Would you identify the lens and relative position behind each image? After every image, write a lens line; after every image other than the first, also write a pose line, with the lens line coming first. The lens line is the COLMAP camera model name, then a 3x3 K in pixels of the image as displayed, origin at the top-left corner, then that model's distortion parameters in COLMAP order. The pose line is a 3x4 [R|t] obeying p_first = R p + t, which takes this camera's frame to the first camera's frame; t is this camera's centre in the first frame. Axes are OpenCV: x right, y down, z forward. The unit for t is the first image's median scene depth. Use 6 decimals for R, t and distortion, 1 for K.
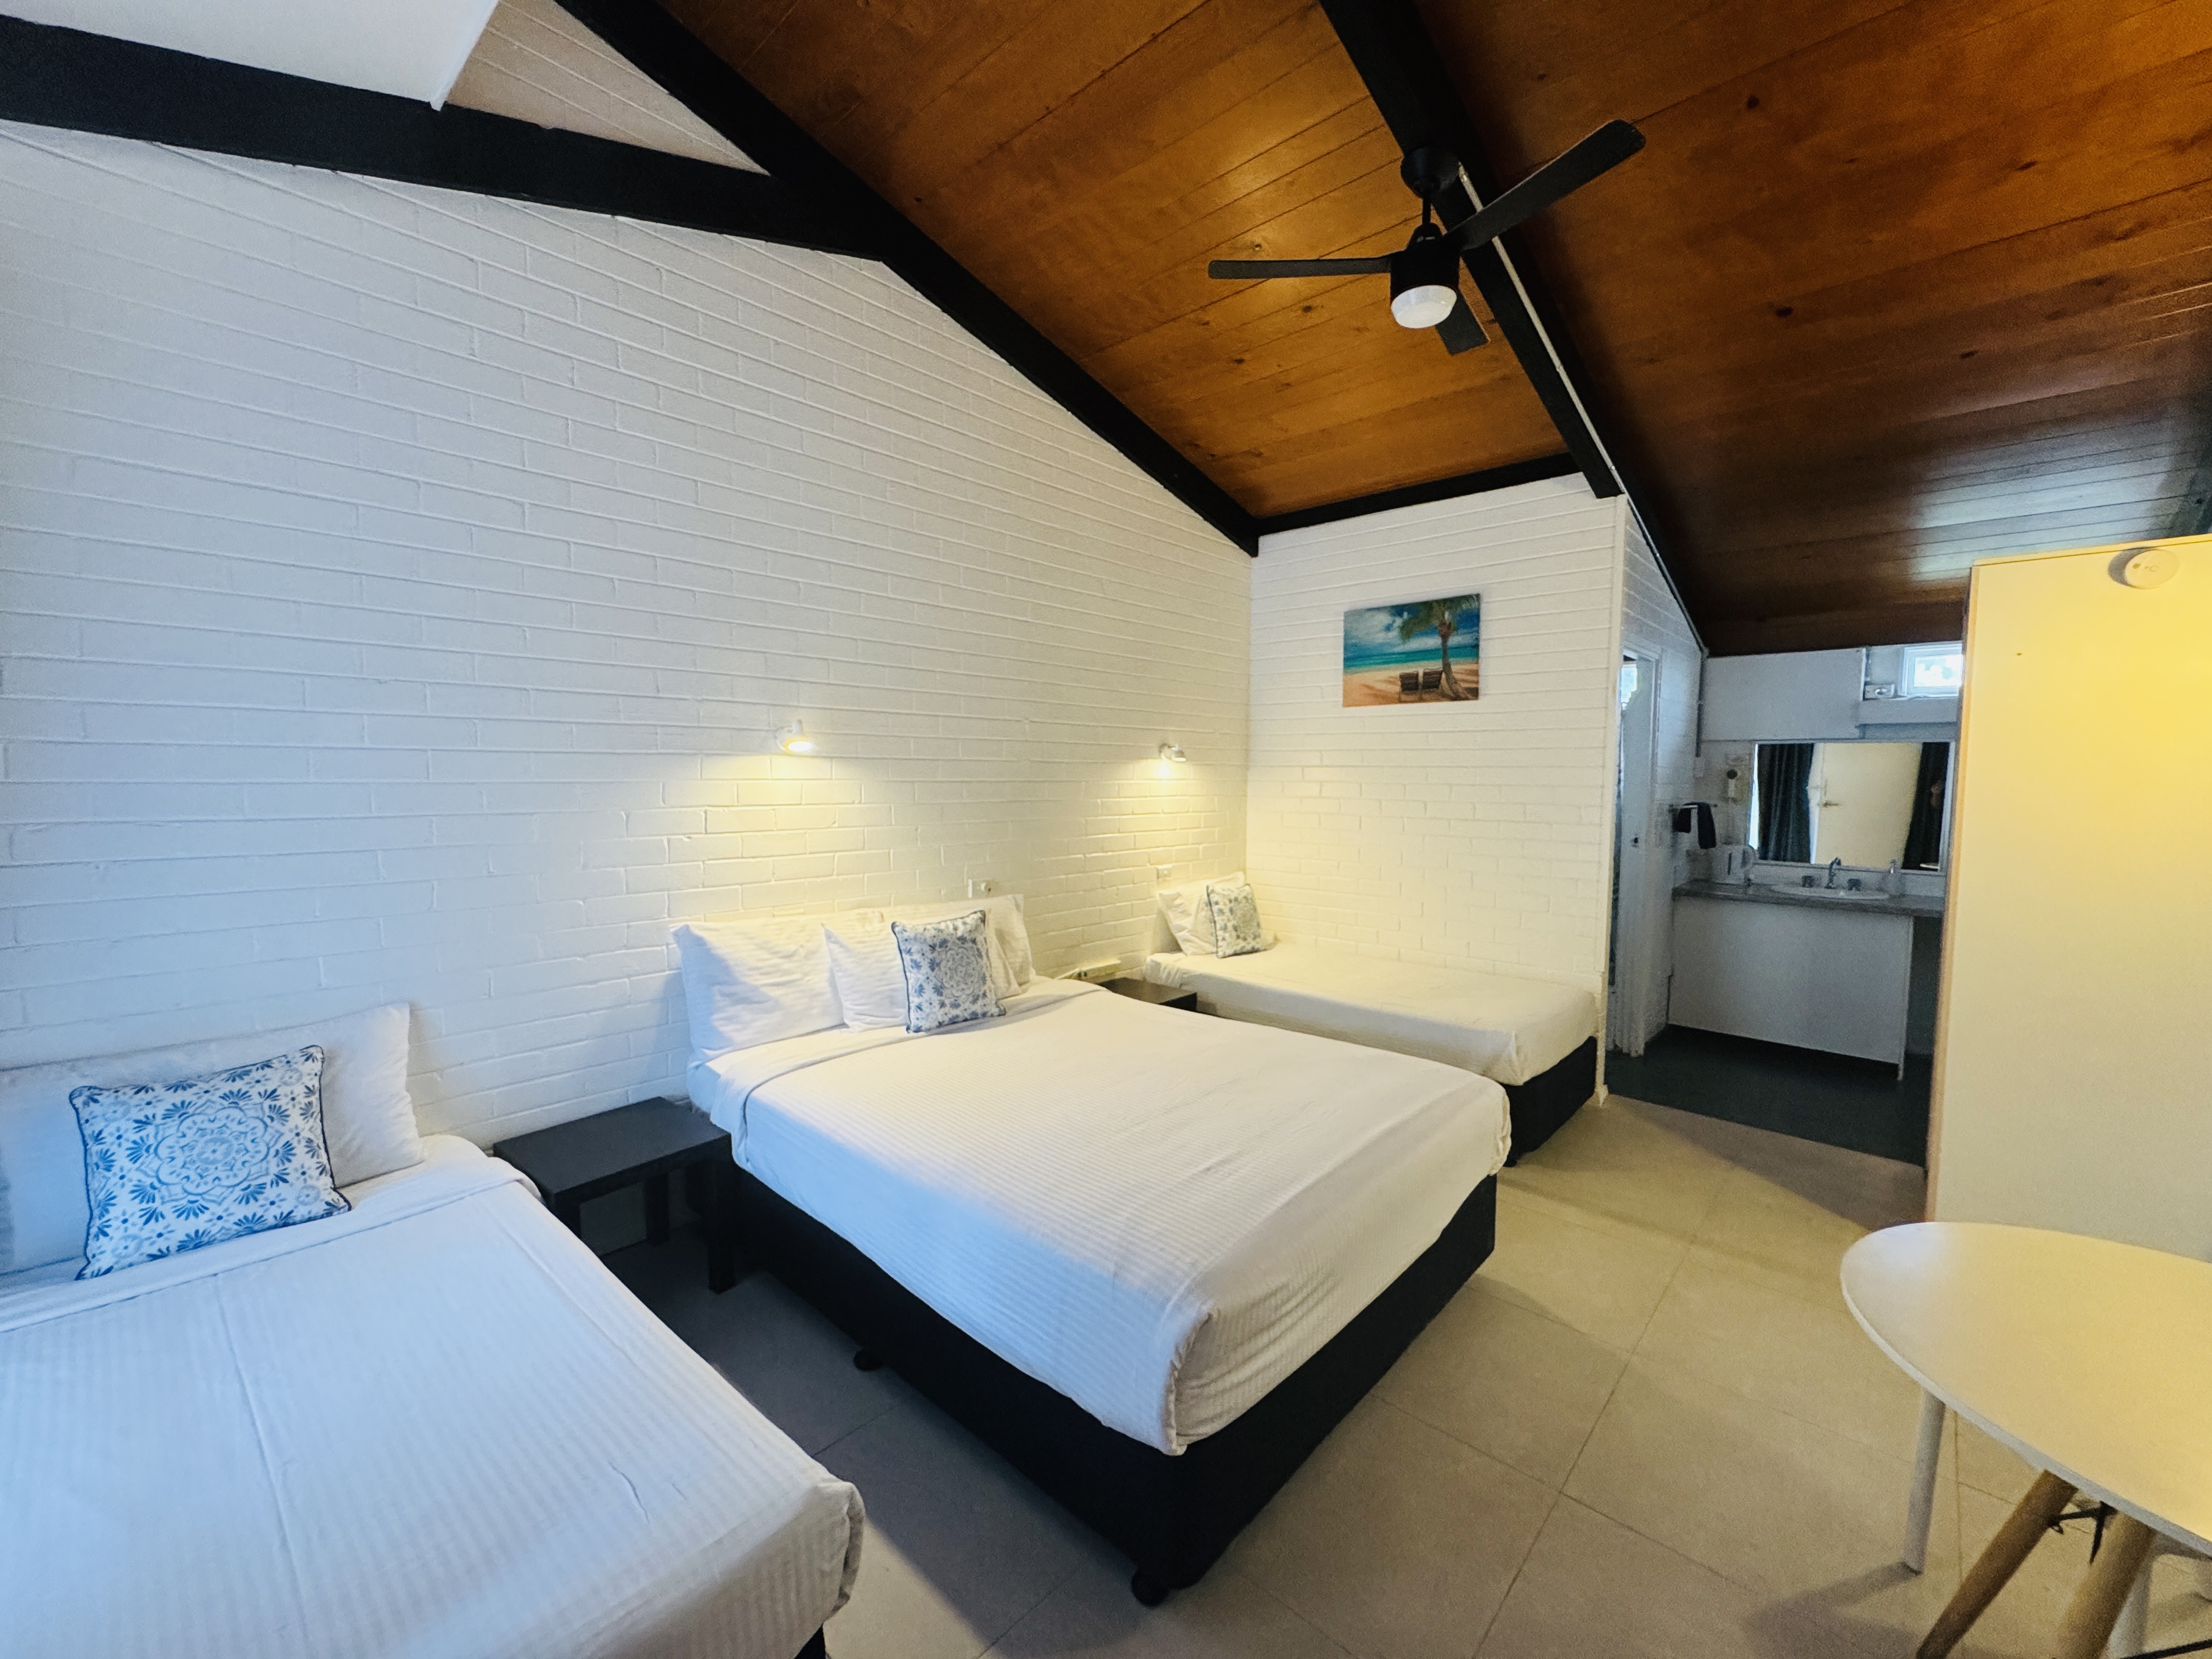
lens RADIAL K [[893.4, 0, 1124.3], [0, 893.4, 849.0], [0, 0, 1]] dist [-0.000954, -0.000203]
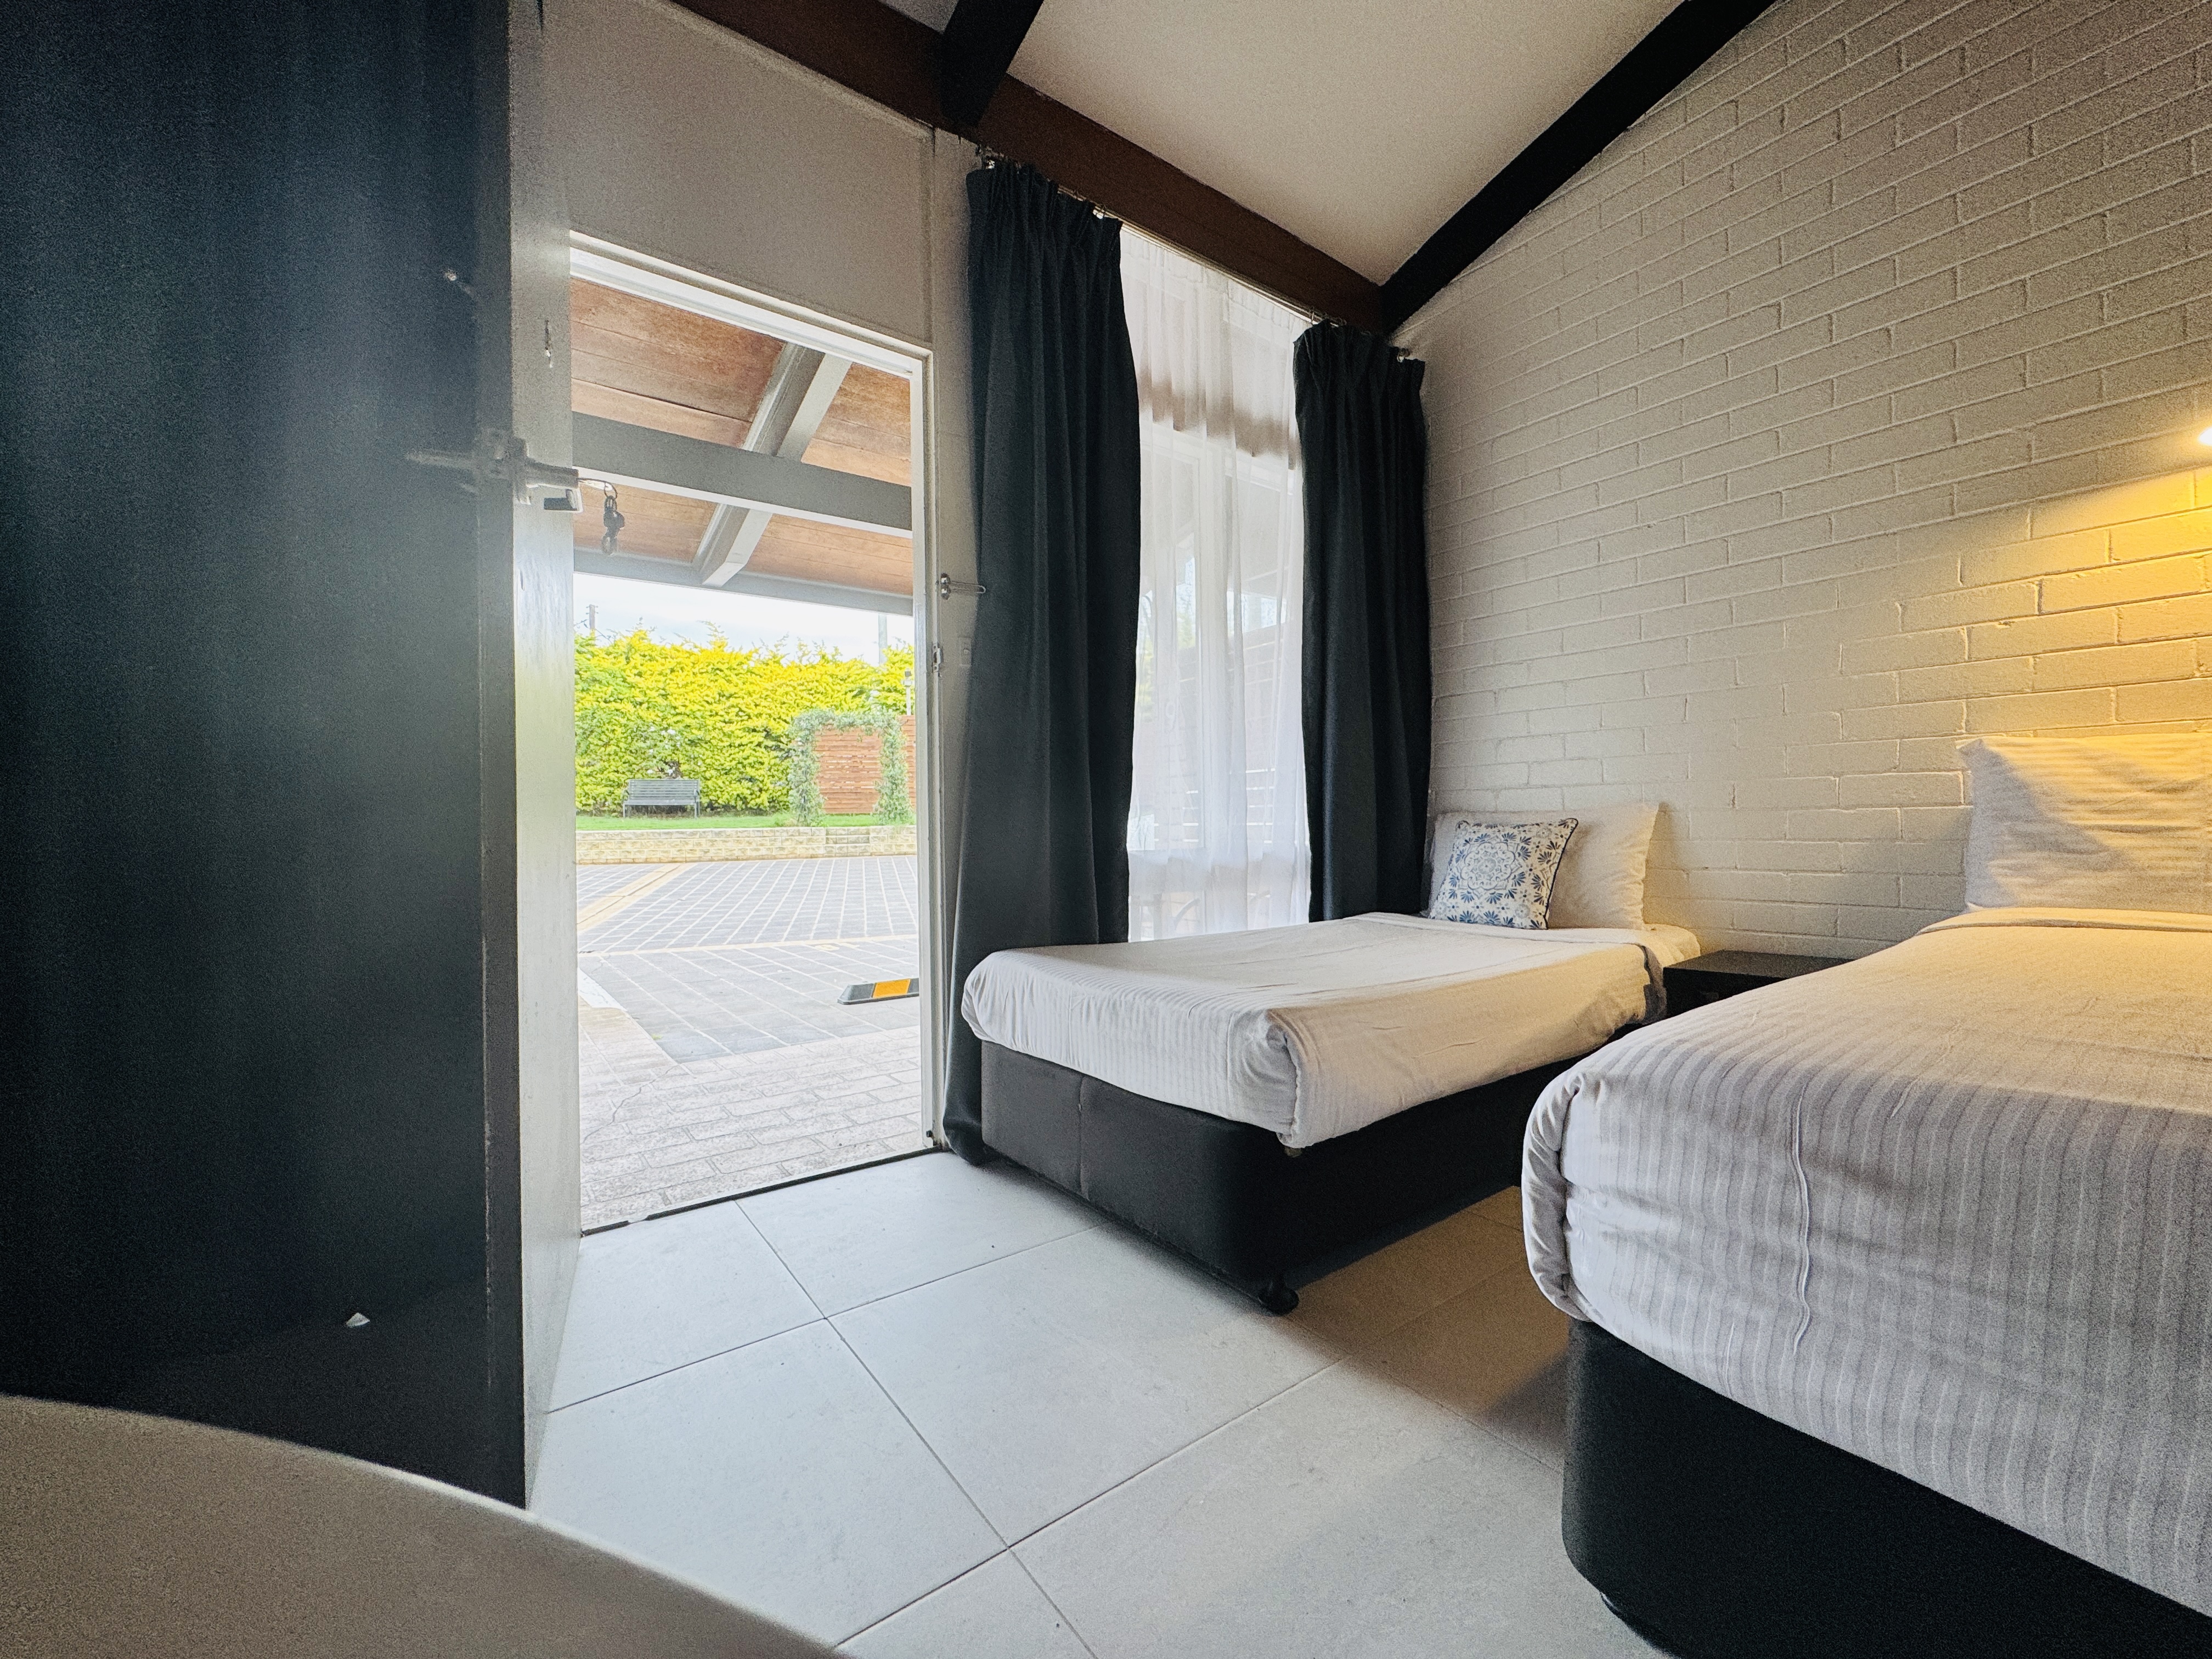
lens RADIAL K [[893.4, 0, 1102.4], [0, 893.4, 829.2], [0, 0, 1]] dist [-0.000954, -0.000203]
pose [[-0.203937, 0.008982, -0.978943, 0.545968], [-0.051458, 0.998477, 0.019882, 0.253988], [0.977631, 0.054429, -0.203164, 0.605802]]
